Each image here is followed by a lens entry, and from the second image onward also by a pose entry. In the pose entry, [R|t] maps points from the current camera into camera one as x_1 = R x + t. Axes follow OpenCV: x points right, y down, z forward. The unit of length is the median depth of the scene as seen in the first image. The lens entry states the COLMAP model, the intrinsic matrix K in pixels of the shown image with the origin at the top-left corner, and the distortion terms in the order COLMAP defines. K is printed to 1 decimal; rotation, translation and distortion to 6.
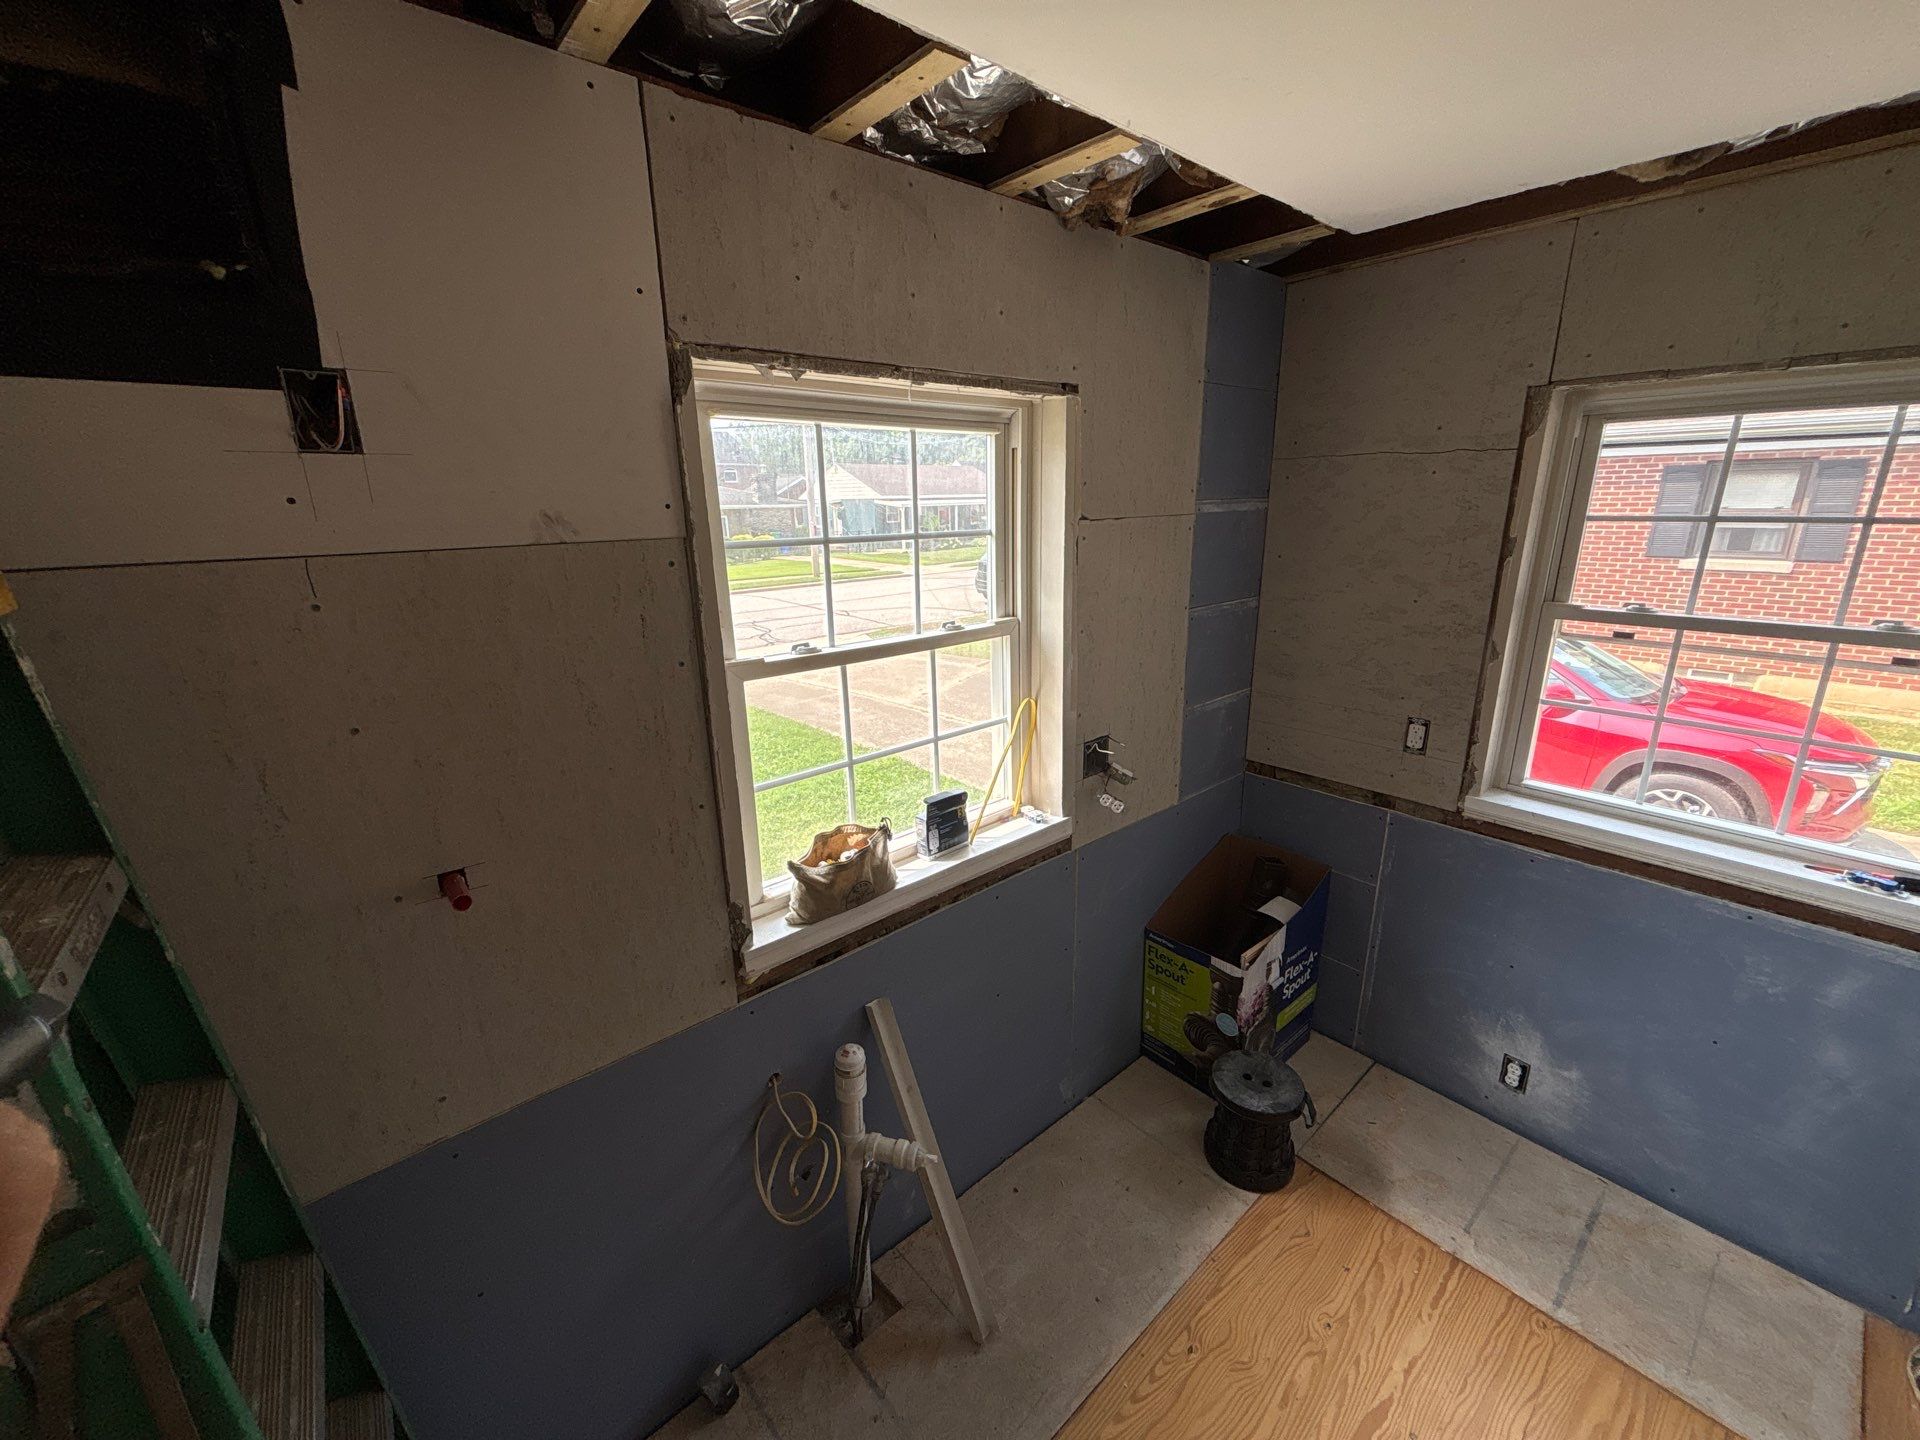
lens RADIAL K [[760.4, 0, 960.0], [0, 760.4, 720.0], [0, 0, 1]] dist [0.006642, -0.006618]
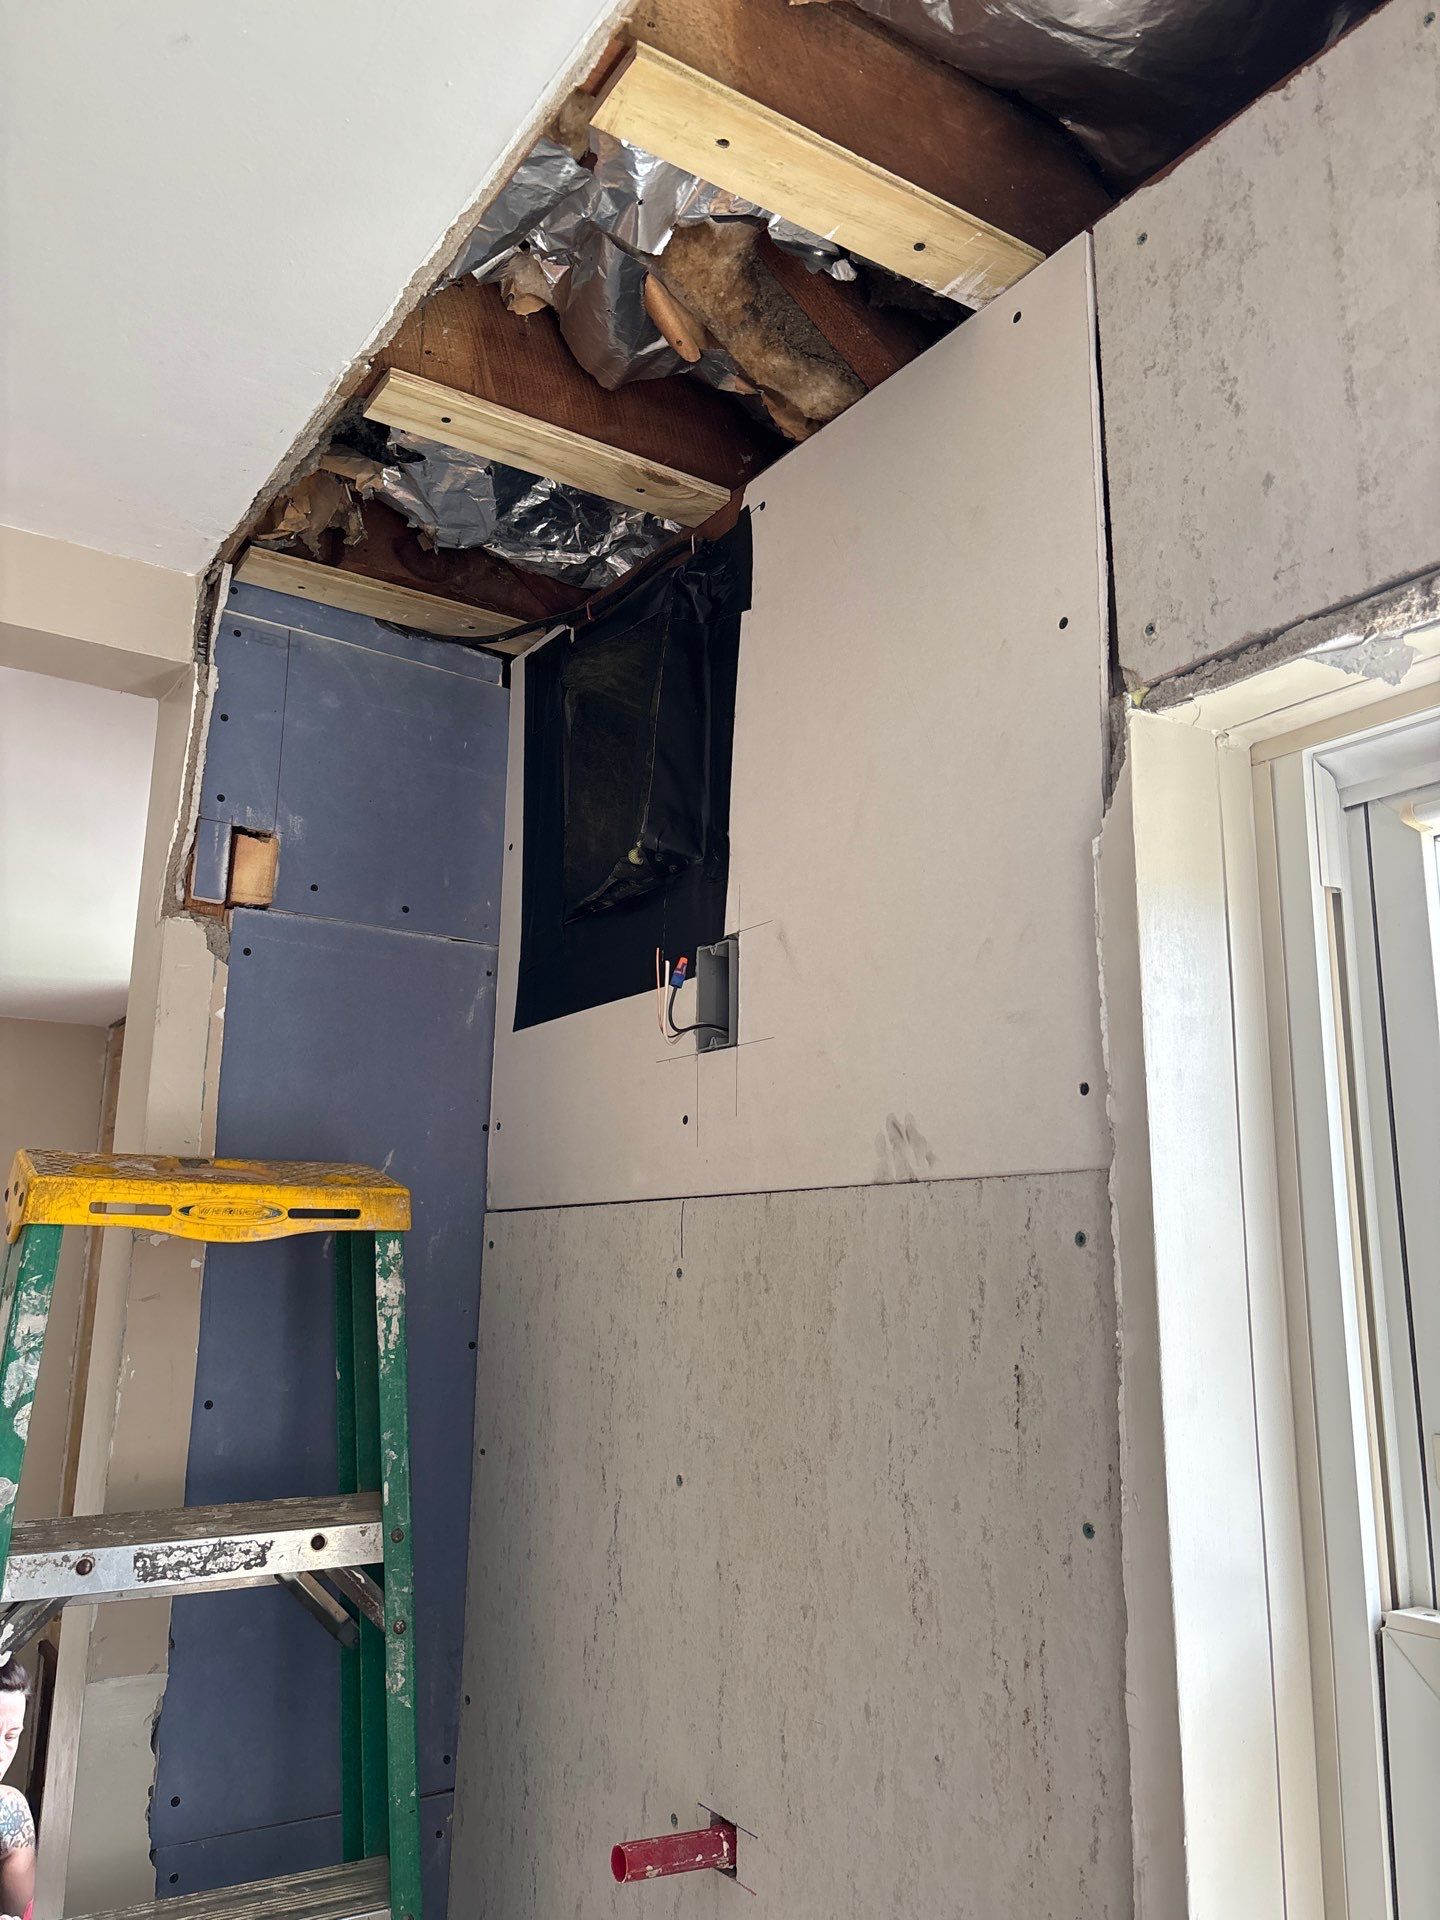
lens RADIAL K [[1464.1, 0, 722.2], [0, 1464.1, 943.6], [0, 0, 1]] dist [-0.007359, -0.013257]
pose [[-0.130977, -0.205236, -0.969909, 0.361583], [-0.287339, 0.944202, -0.160994, -0.175959], [0.948832, 0.257606, -0.182641, 0.927168]]
